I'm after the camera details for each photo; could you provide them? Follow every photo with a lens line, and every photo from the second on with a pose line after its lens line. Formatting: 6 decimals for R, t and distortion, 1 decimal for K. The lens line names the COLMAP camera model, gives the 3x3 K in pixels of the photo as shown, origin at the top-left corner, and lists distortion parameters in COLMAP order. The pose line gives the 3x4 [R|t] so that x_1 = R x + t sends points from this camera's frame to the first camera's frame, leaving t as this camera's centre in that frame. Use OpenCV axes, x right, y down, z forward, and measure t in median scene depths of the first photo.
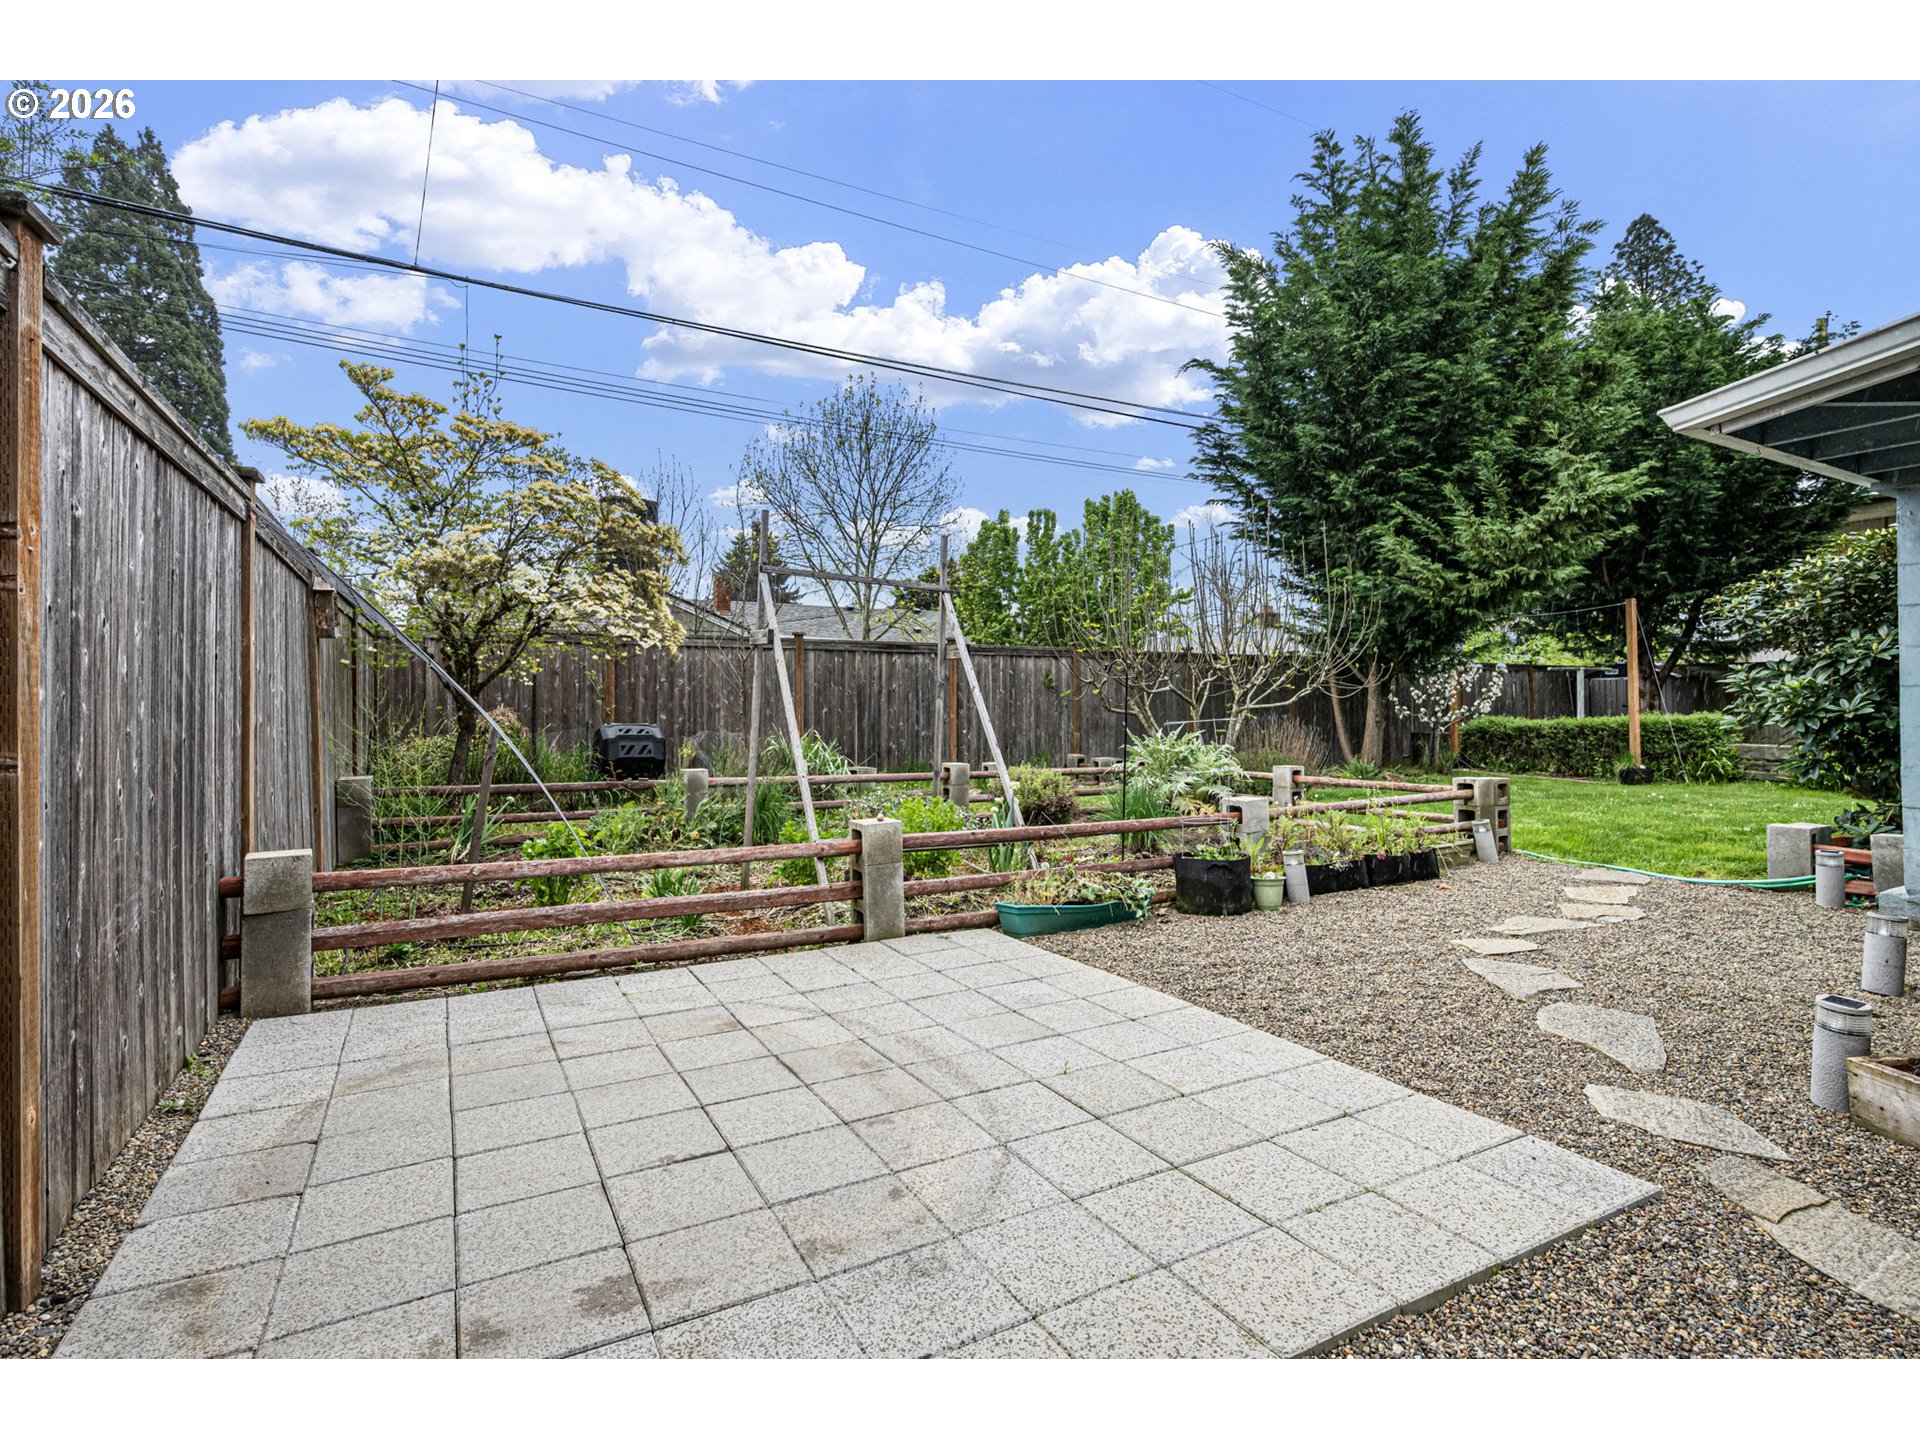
lens RADIAL K [[927.5, 0, 969.5], [0, 927.5, 704.7], [0, 0, 1]] dist [0.002006, -0.003077]
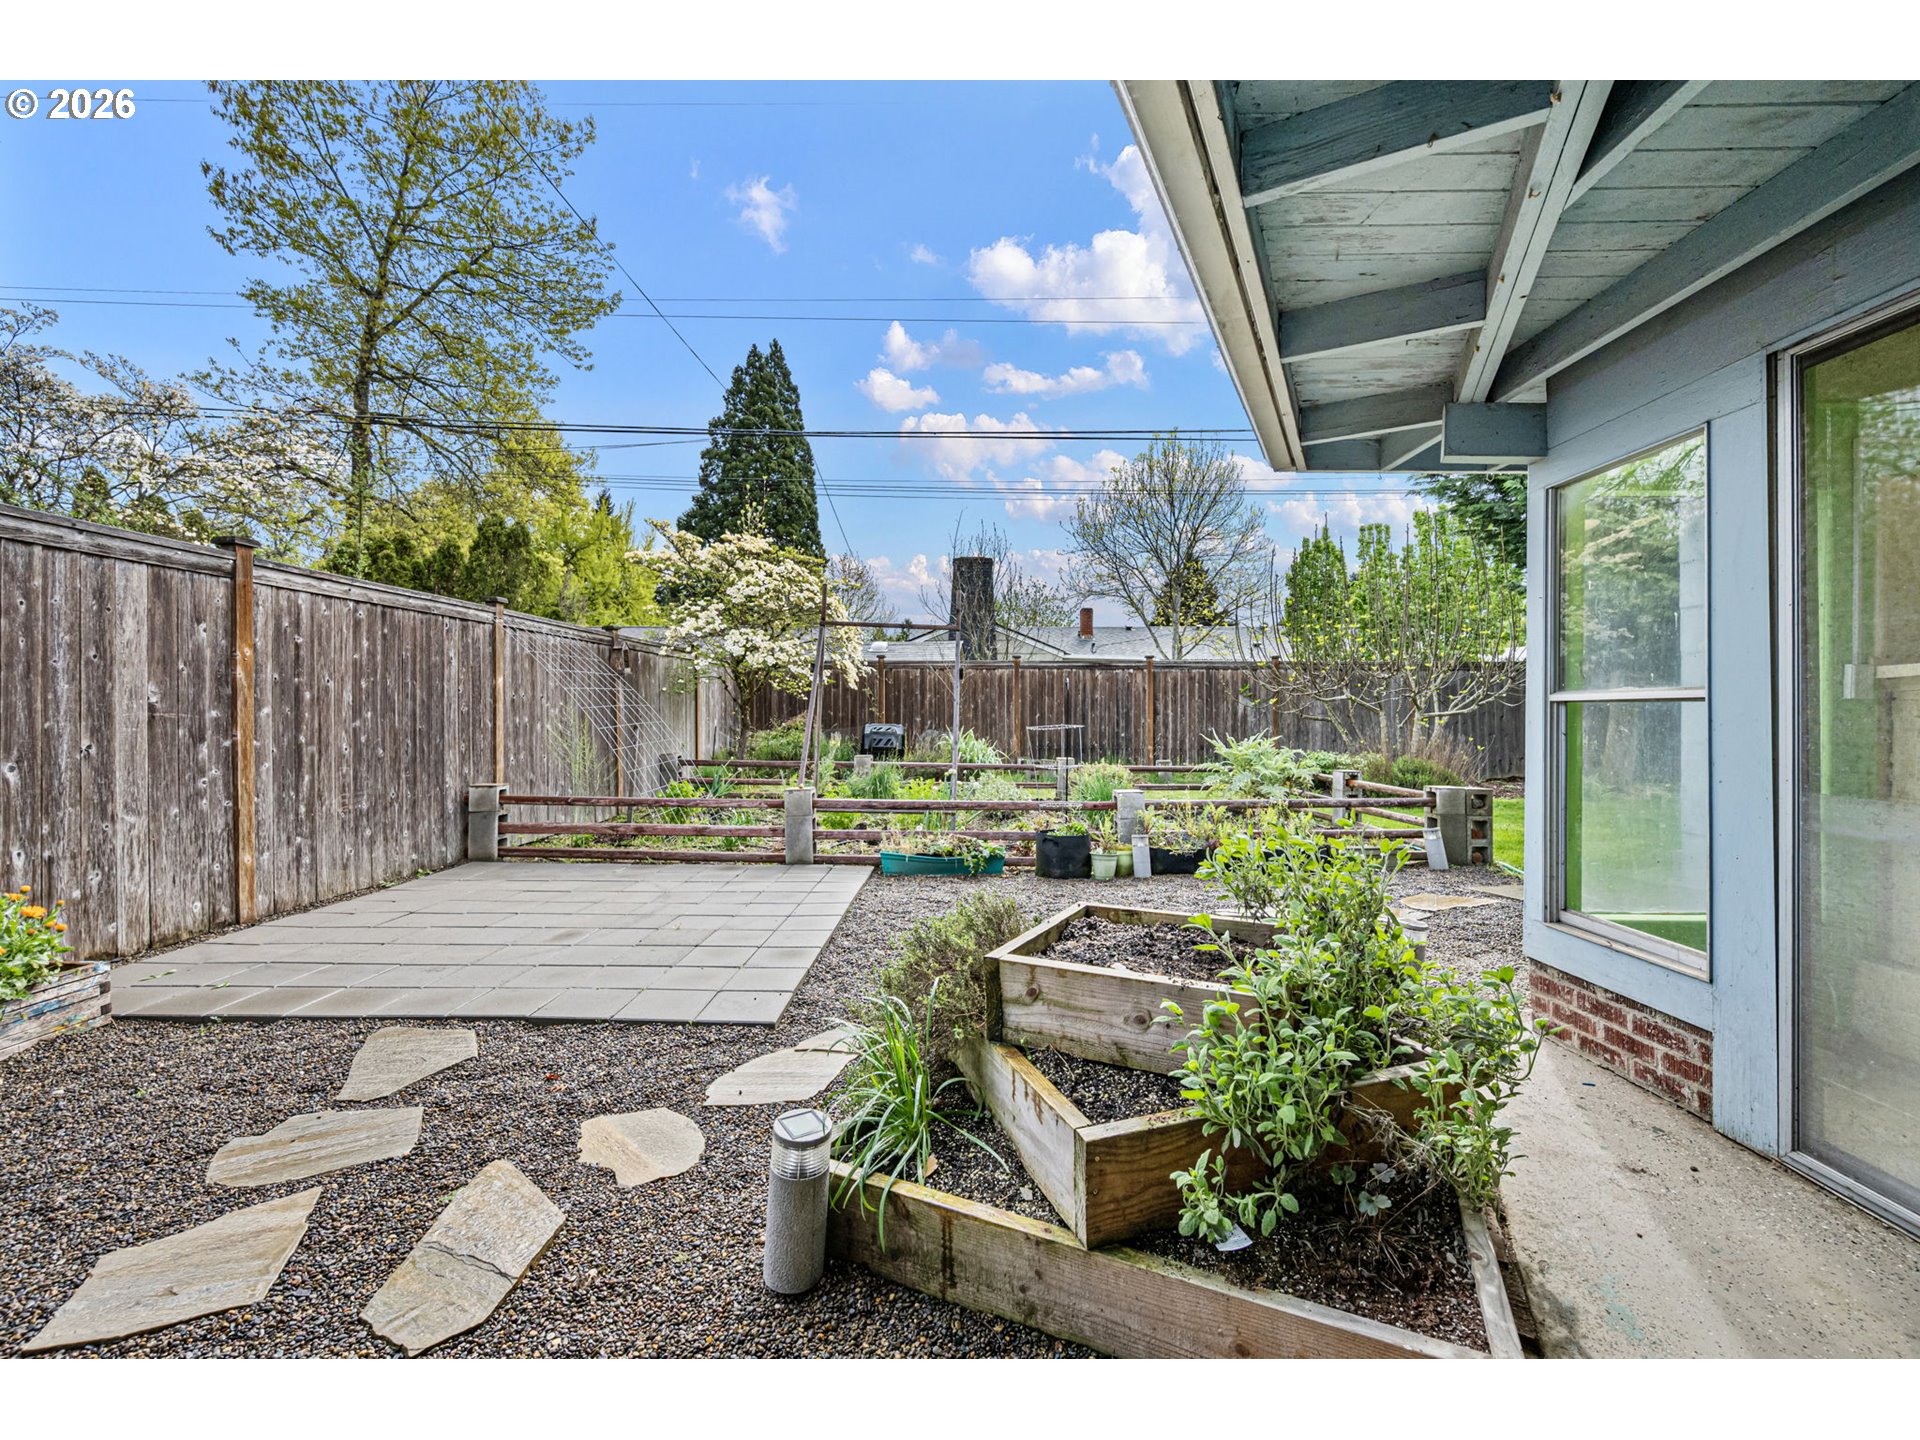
lens RADIAL K [[784.5, 0, 965.5], [0, 784.5, 706.0], [0, 0, 1]] dist [-0.006868, 0.001586]
pose [[0.872387, -0.000847, -0.488816, 0.254410], [-0.000327, 0.999997, -0.002317, -0.003881], [0.488816, 0.002181, 0.872384, -0.005439]]
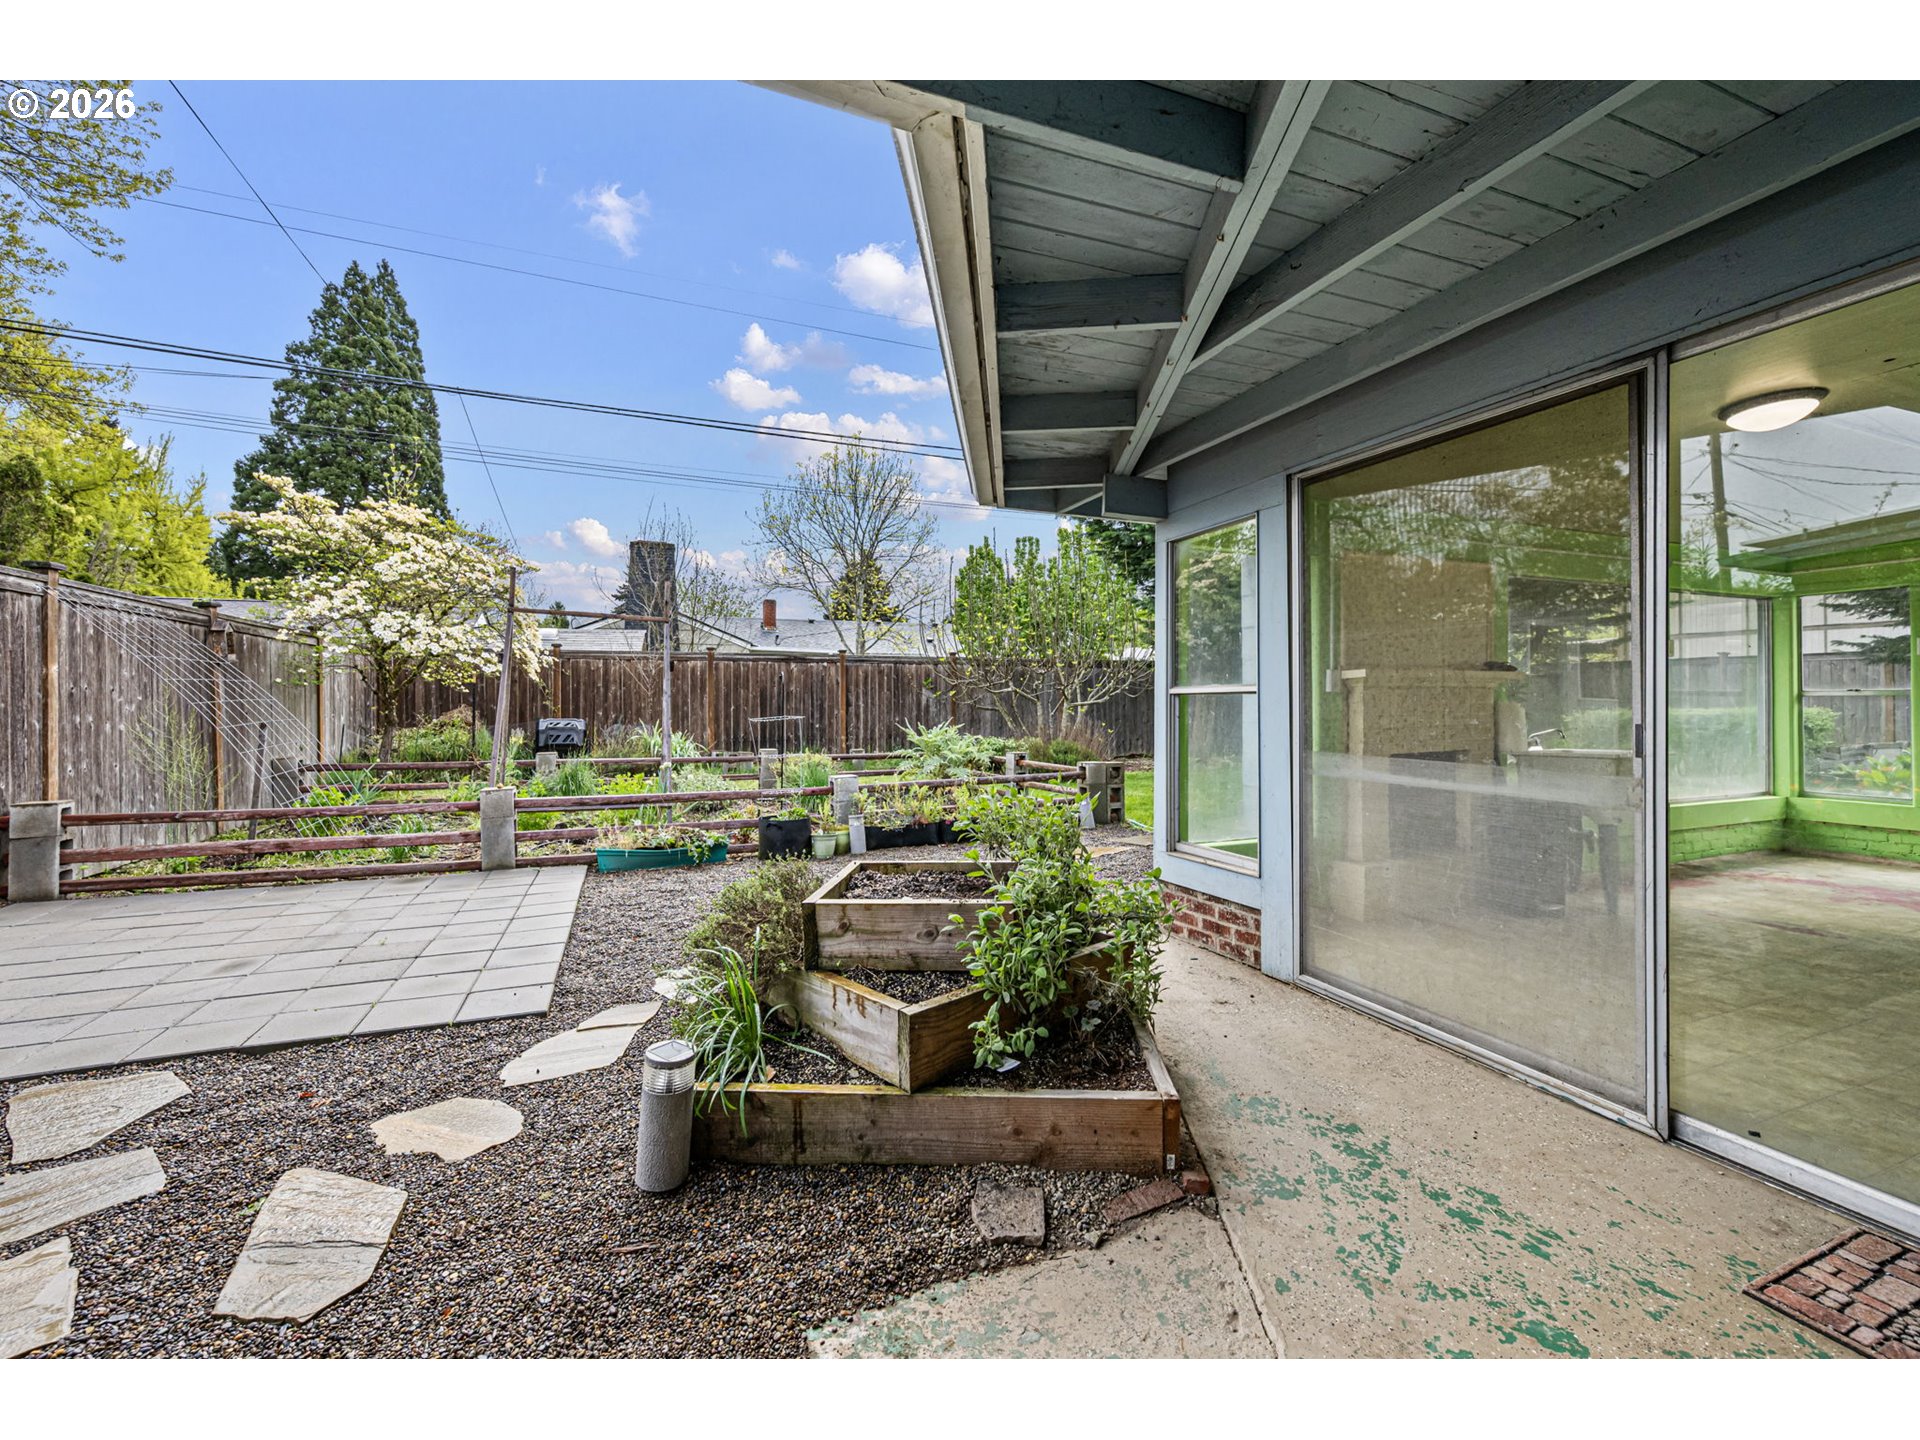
lens RADIAL K [[784.5, 0, 958.0], [0, 784.5, 700.3], [0, 0, 1]] dist [-0.006868, 0.001586]
pose [[0.993549, -0.004292, -0.113325, 0.243906], [0.004523, 0.999988, 0.001781, -0.004108], [0.113316, -0.002282, 0.993556, -0.044315]]
